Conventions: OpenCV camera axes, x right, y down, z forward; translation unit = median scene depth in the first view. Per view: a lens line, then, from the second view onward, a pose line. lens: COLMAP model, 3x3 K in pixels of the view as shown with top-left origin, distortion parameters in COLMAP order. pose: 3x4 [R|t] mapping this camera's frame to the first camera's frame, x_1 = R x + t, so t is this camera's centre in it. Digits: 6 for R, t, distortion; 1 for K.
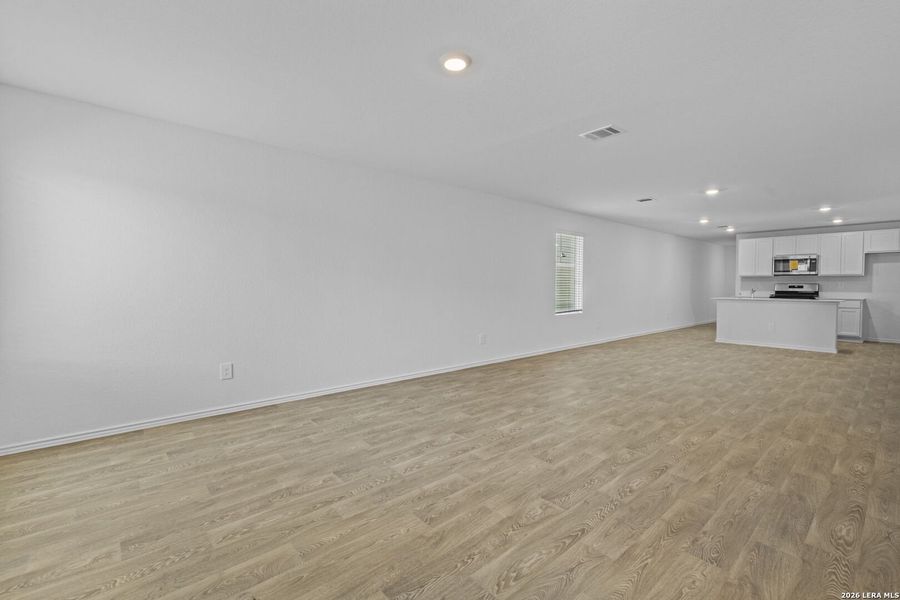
lens RADIAL K [[389.0, 0, 436.8], [0, 389.0, 312.4], [0, 0, 1]] dist [0.000369, 0.000908]
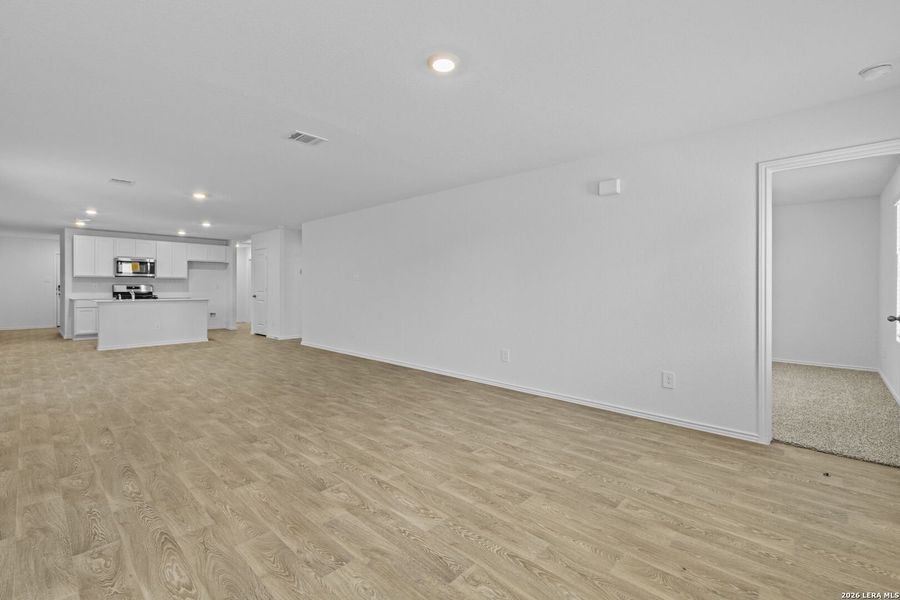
lens RADIAL K [[389.0, 0, 457.8], [0, 389.0, 298.5], [0, 0, 1]] dist [0.000369, 0.000908]
pose [[-0.107798, -0.032912, 0.993628, -0.688608], [0.068653, 0.996820, 0.040466, -0.062252], [-0.991800, 0.072577, -0.105196, 0.788627]]
